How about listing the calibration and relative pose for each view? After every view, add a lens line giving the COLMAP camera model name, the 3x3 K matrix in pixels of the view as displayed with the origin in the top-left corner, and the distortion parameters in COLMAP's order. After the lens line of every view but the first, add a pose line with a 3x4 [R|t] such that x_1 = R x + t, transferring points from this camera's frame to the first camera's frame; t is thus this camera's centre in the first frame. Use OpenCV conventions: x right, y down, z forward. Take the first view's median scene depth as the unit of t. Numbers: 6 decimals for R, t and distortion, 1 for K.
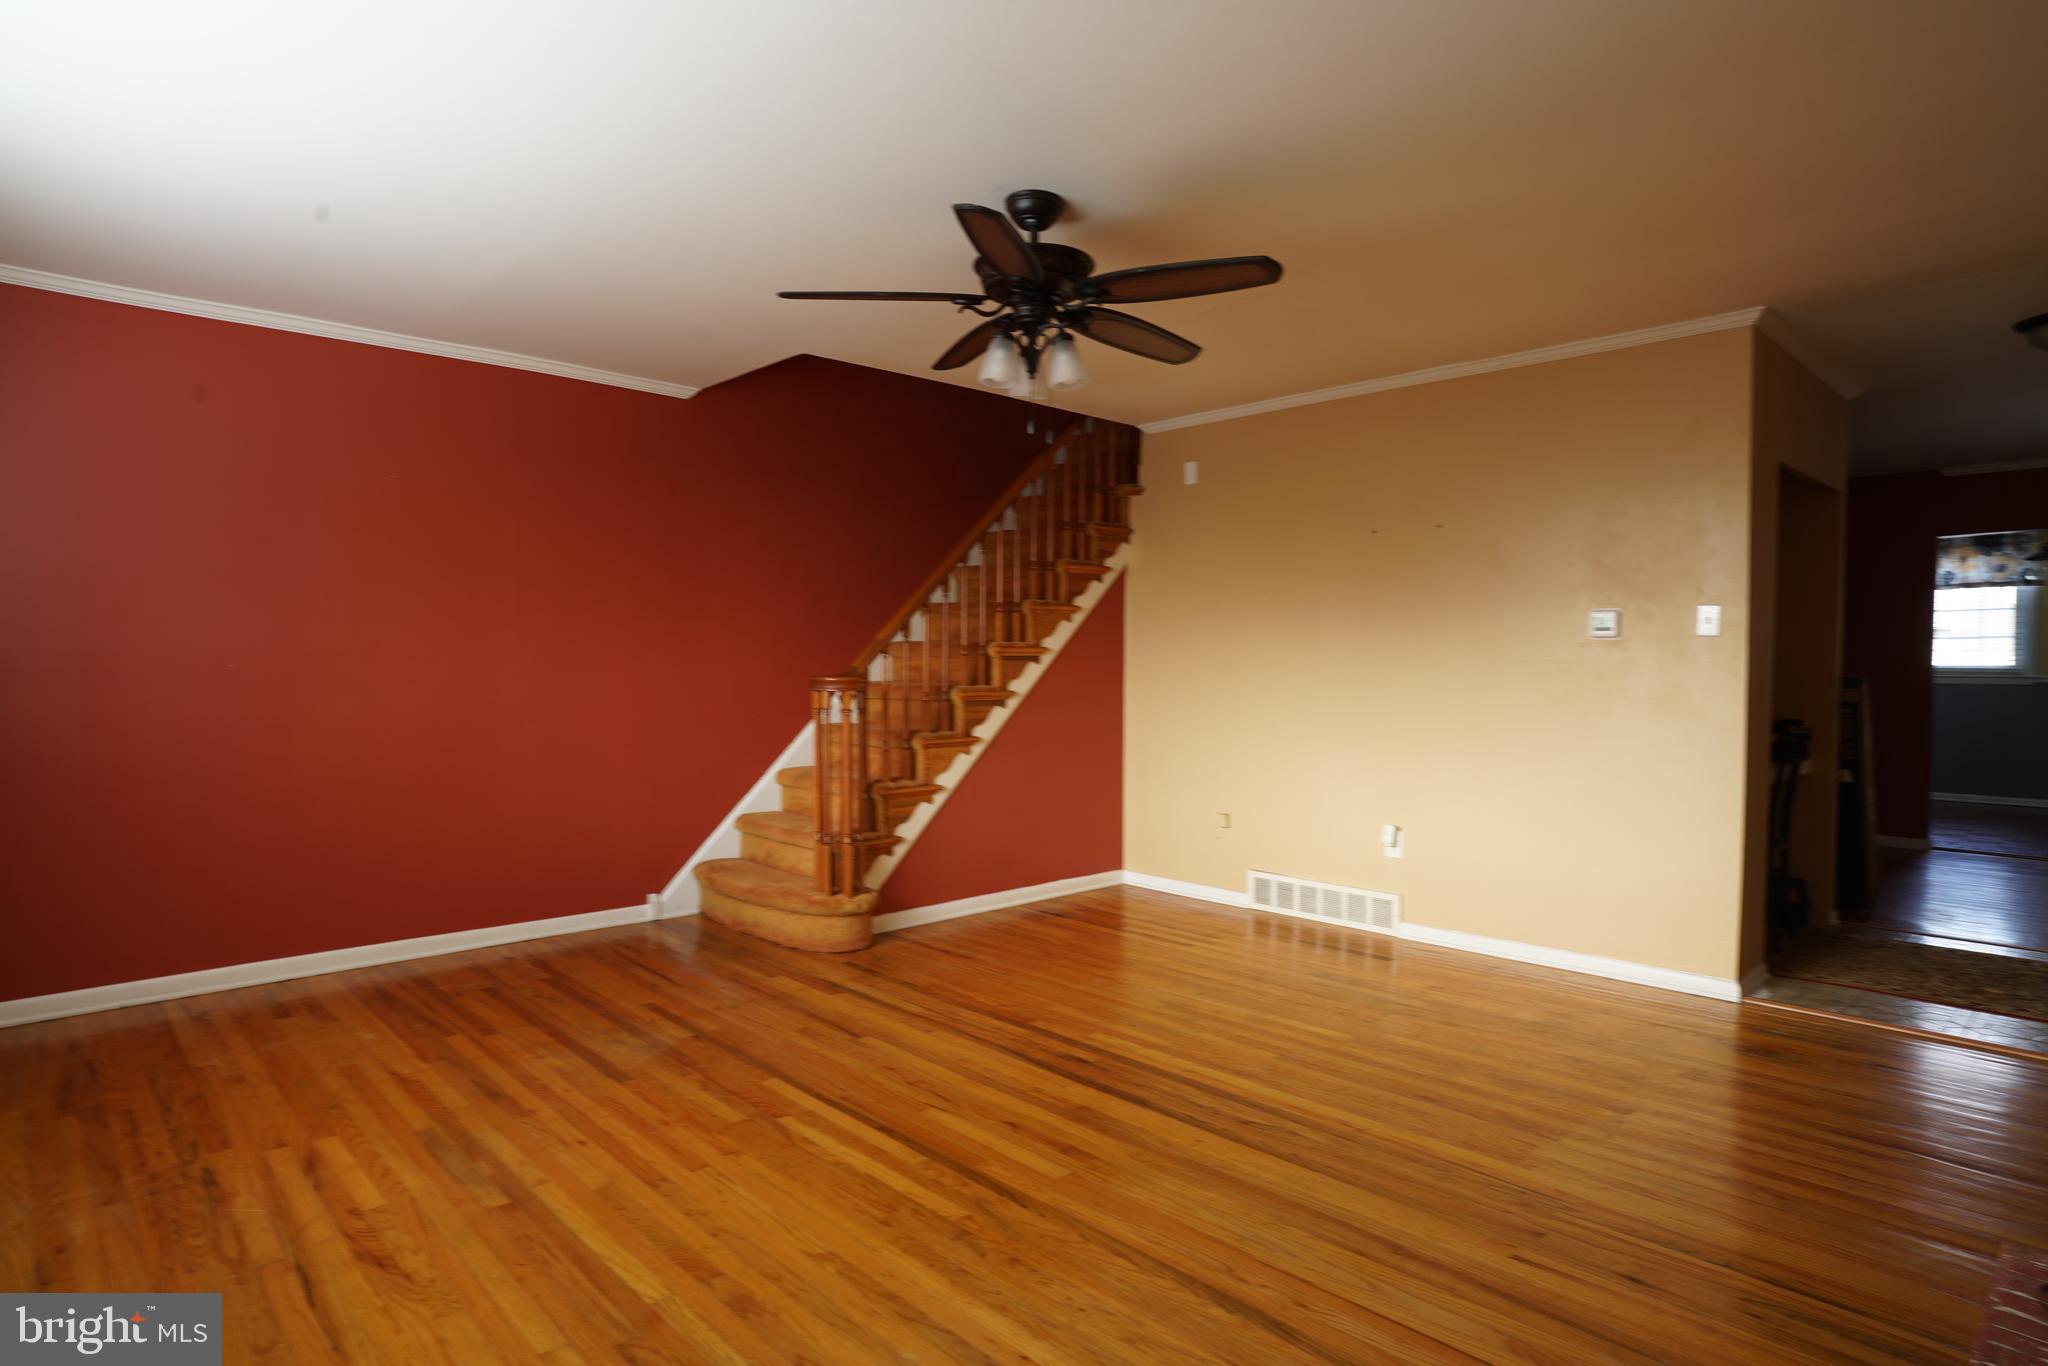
lens RADIAL K [[1109.4, 0, 1023.0], [0, 1109.4, 673.6], [0, 0, 1]] dist [-0.044775, 0.022556]
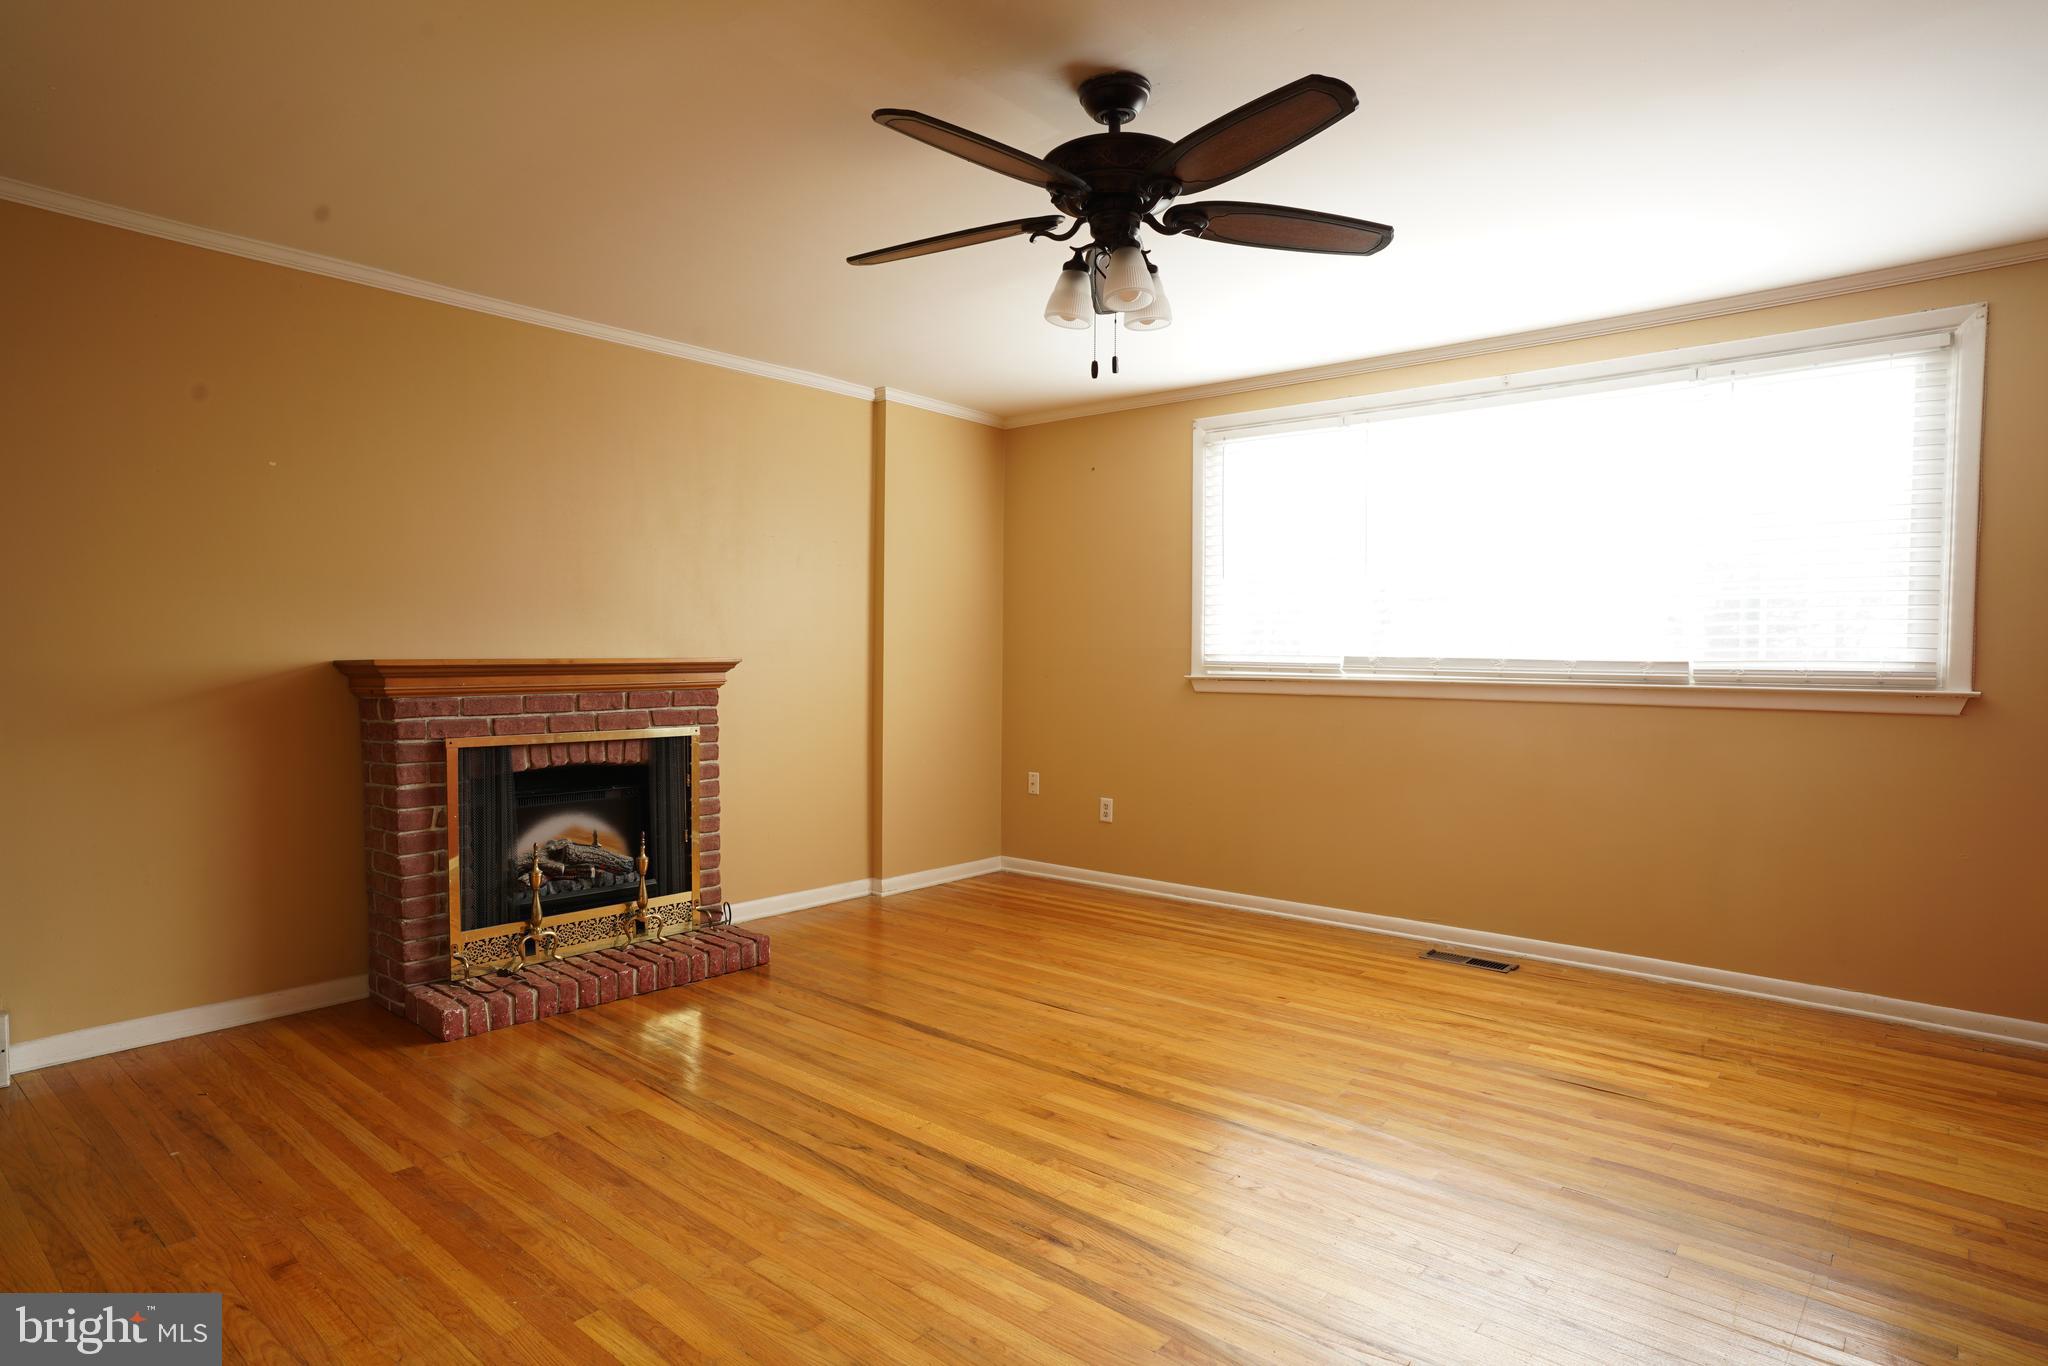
lens RADIAL K [[1109.4, 0, 1023.0], [0, 1109.4, 683.8], [0, 0, 1]] dist [-0.044775, 0.022556]
pose [[-0.994856, -0.006631, -0.101085, 0.144201], [-0.010357, 0.999284, 0.036389, -0.014478], [0.100771, 0.037248, -0.994212, 1.687031]]
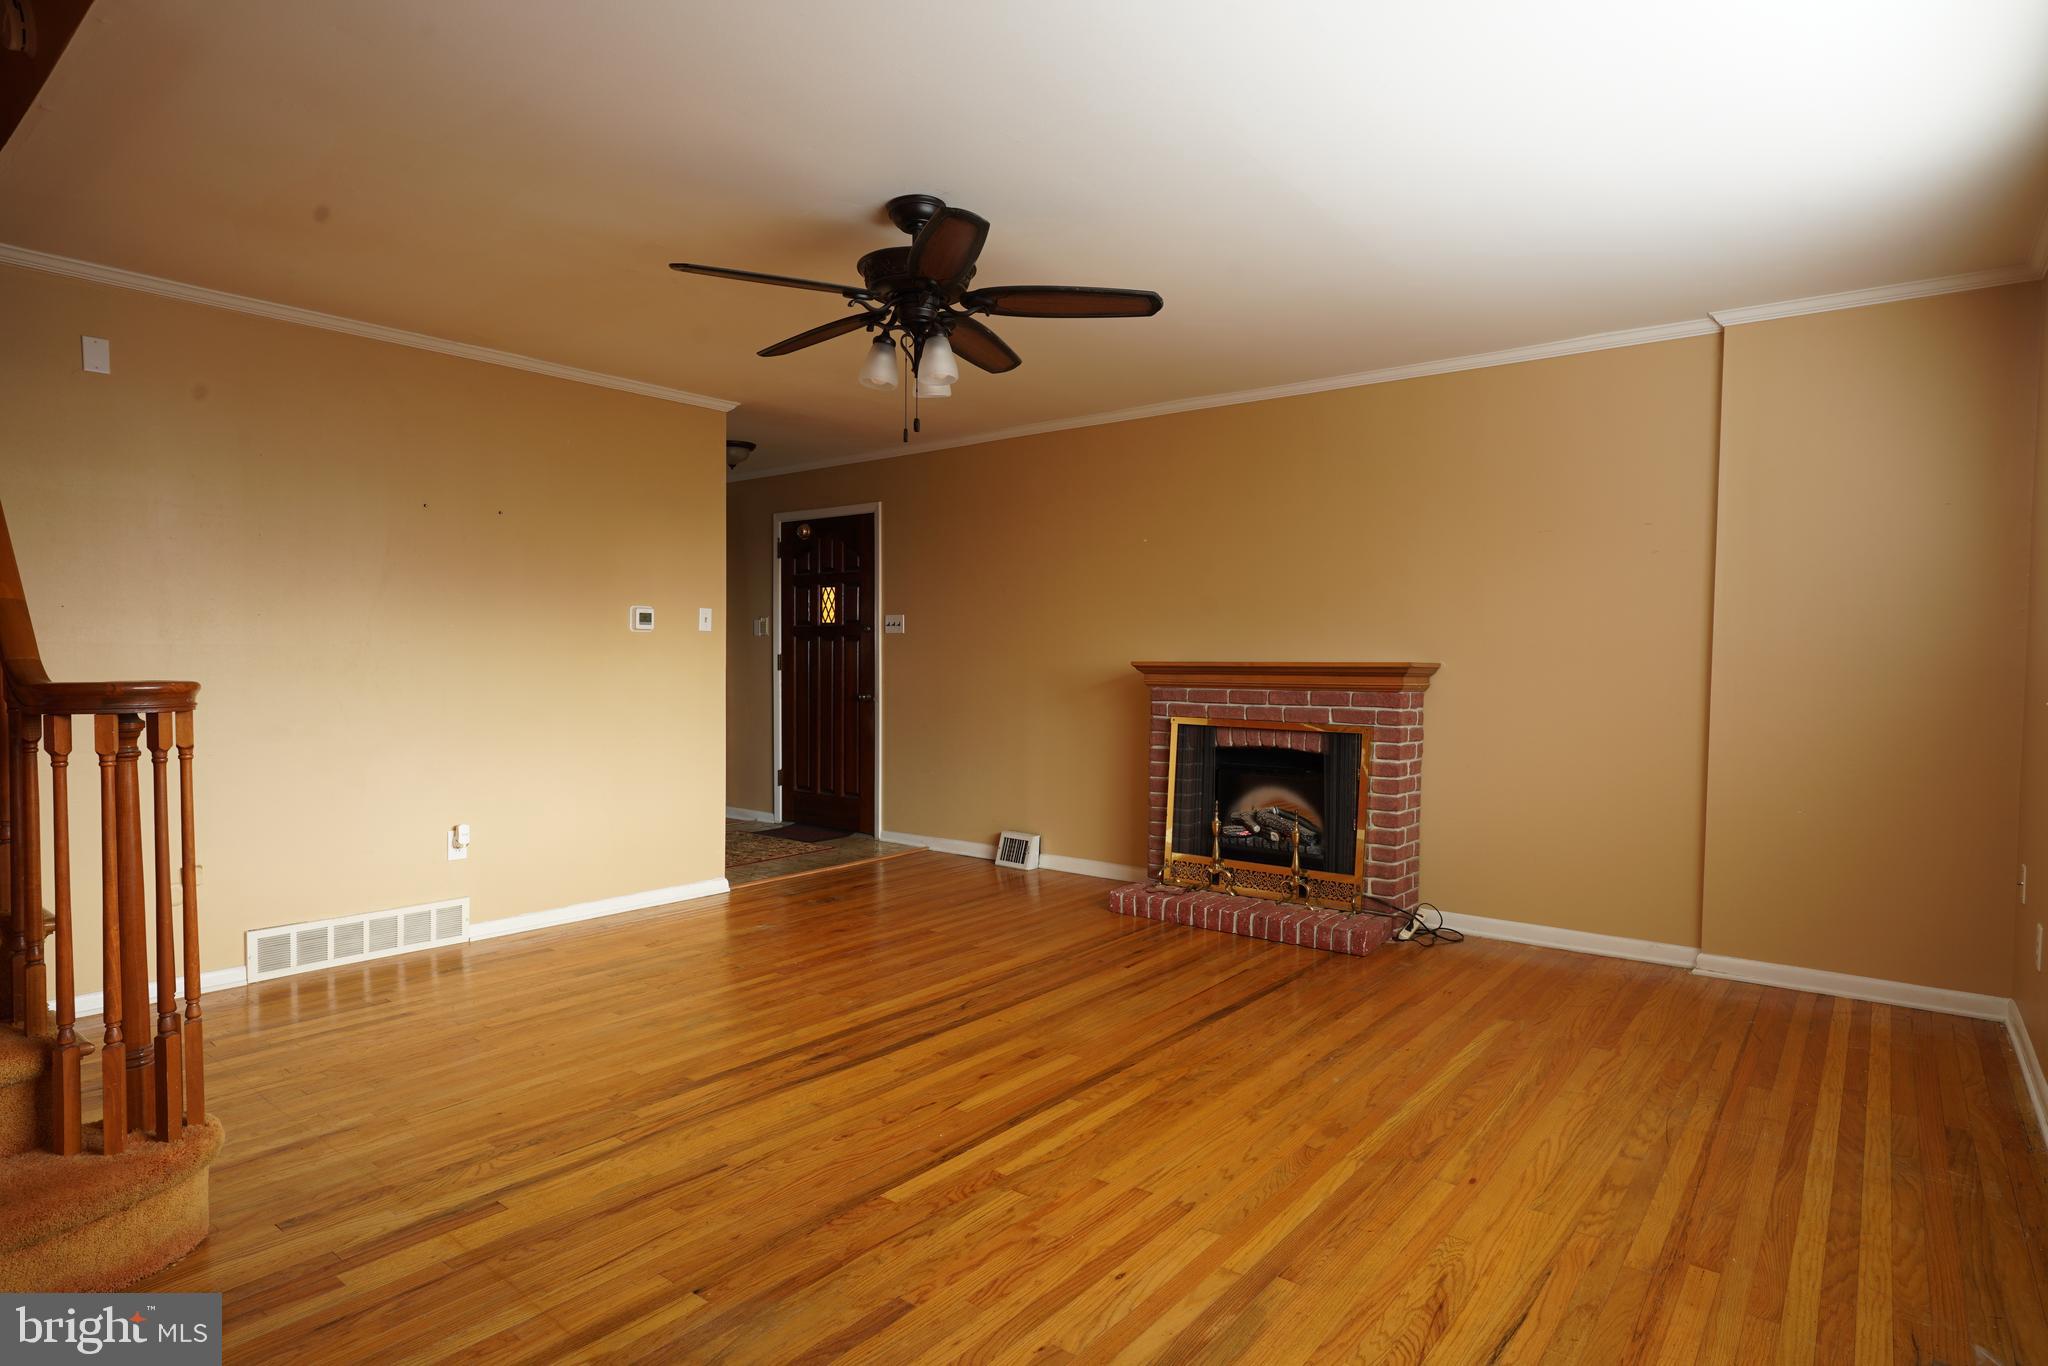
lens RADIAL K [[1109.4, 0, 1007.9], [0, 1109.4, 683.0], [0, 0, 1]] dist [-0.044775, 0.022556]
pose [[-0.125093, -0.030596, 0.991673, -0.957263], [0.005628, 0.999486, 0.031547, -0.014423], [-0.992129, 0.009527, -0.124856, 0.974122]]
